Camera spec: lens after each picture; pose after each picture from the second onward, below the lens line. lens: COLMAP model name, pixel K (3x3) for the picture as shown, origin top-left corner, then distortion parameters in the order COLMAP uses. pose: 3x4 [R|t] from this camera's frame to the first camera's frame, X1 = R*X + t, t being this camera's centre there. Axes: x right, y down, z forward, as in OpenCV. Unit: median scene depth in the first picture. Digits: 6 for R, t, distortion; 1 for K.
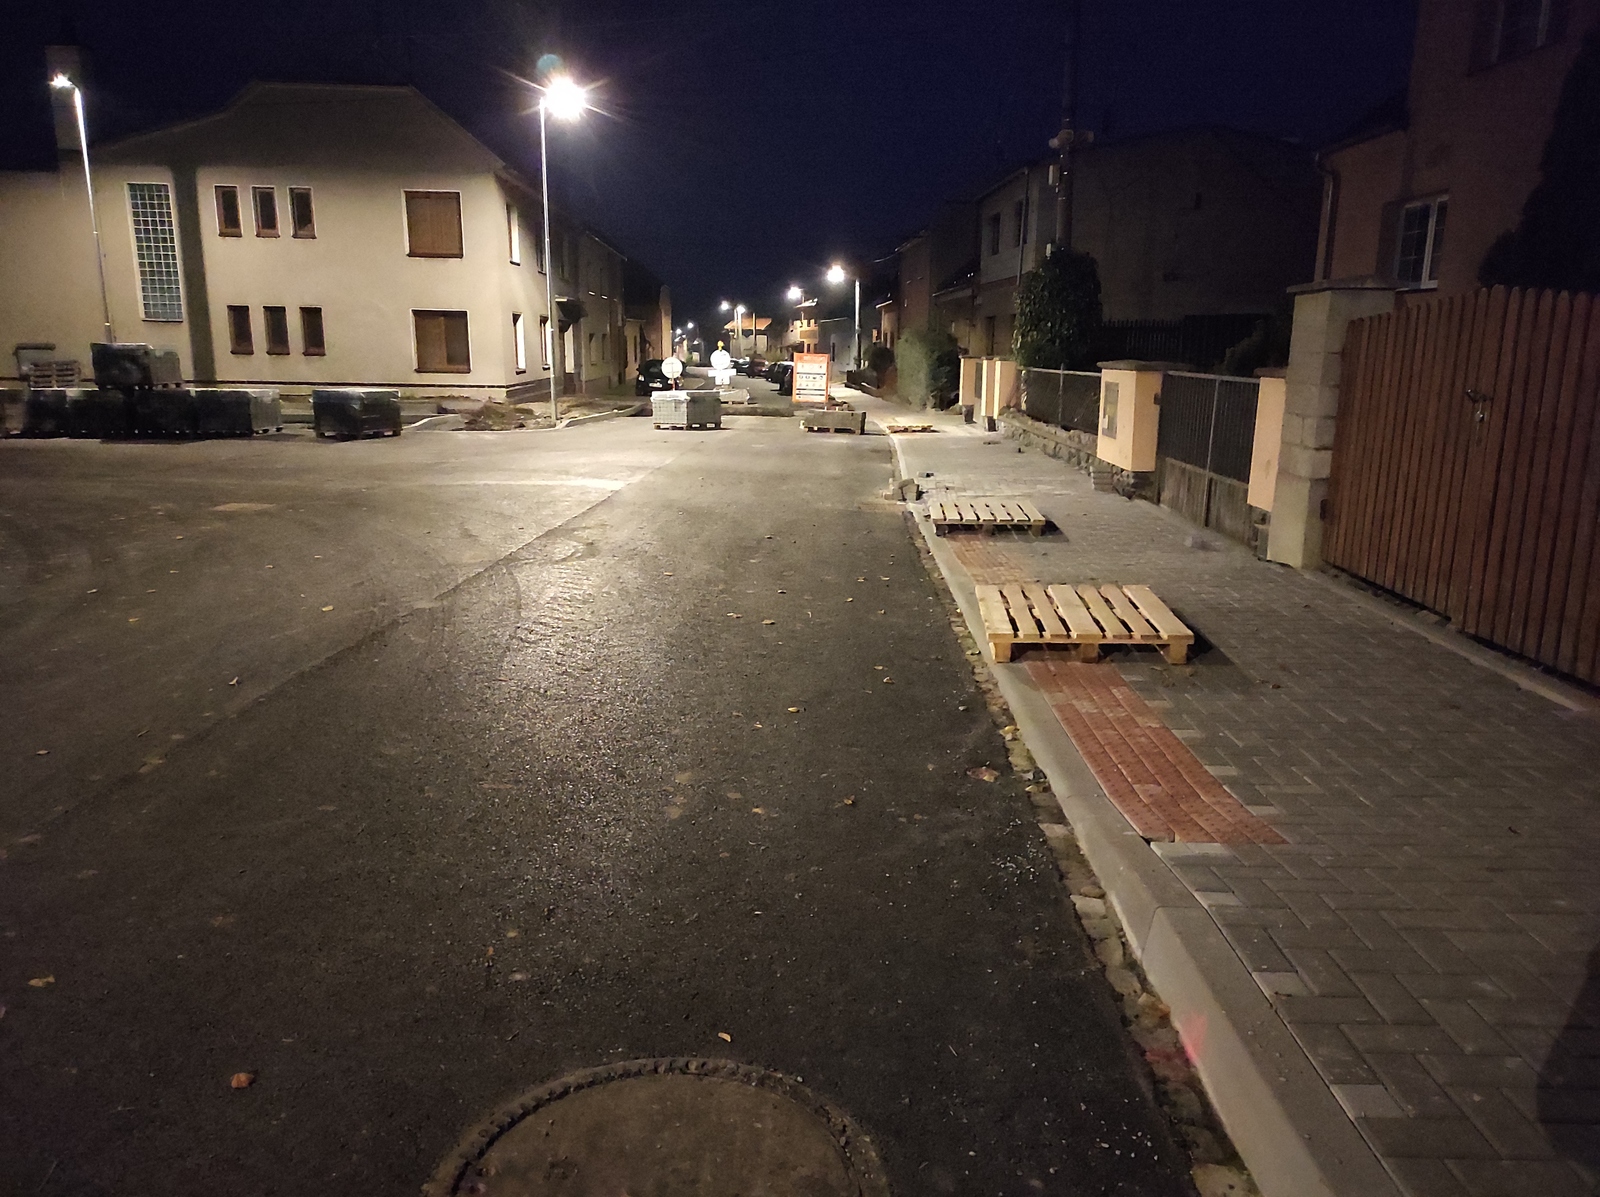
lens RADIAL K [[1185.4, 0, 799.2], [0, 1185.4, 596.5], [0, 0, 1]] dist [0.045605, -0.027006]
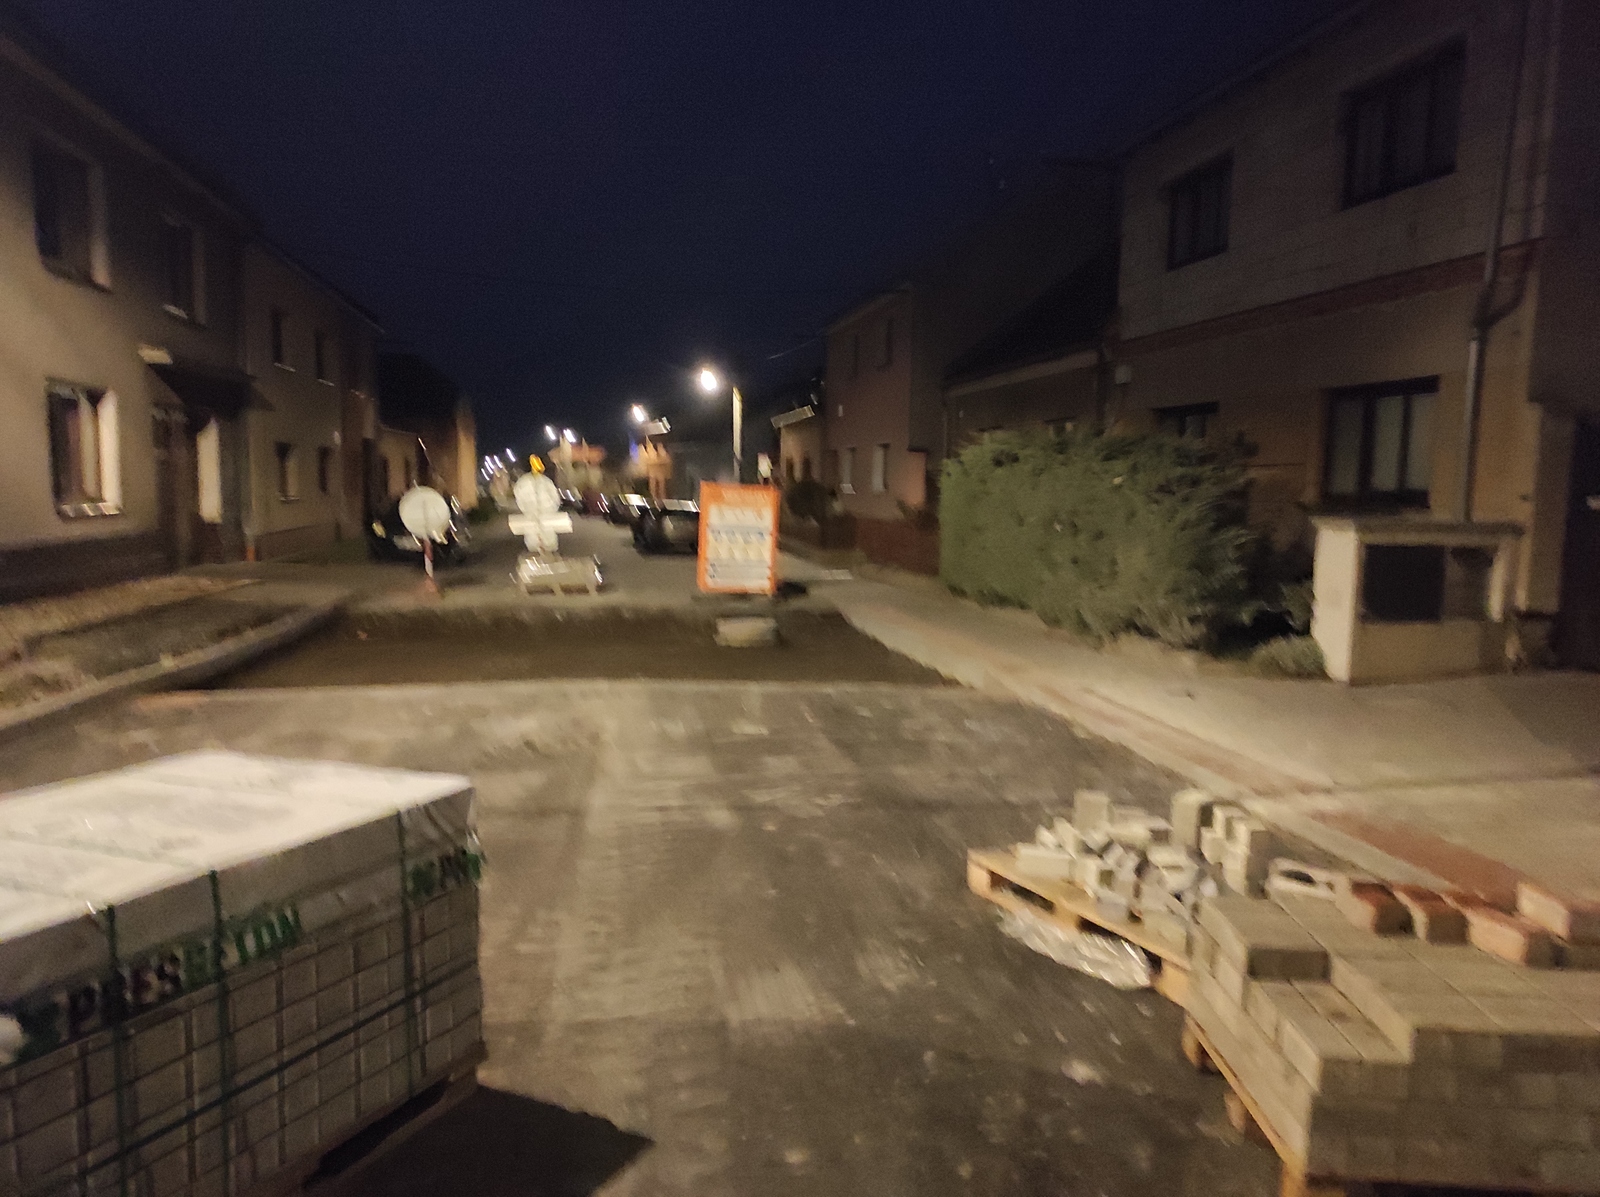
lens RADIAL K [[1185.4, 0, 800.7], [0, 1185.4, 602.6], [0, 0, 1]] dist [0.045605, -0.027006]
pose [[0.989428, -0.004182, 0.144961, -0.016137], [0.019634, 0.994243, -0.105330, -0.054171], [-0.143686, 0.107063, 0.983815, 0.268605]]
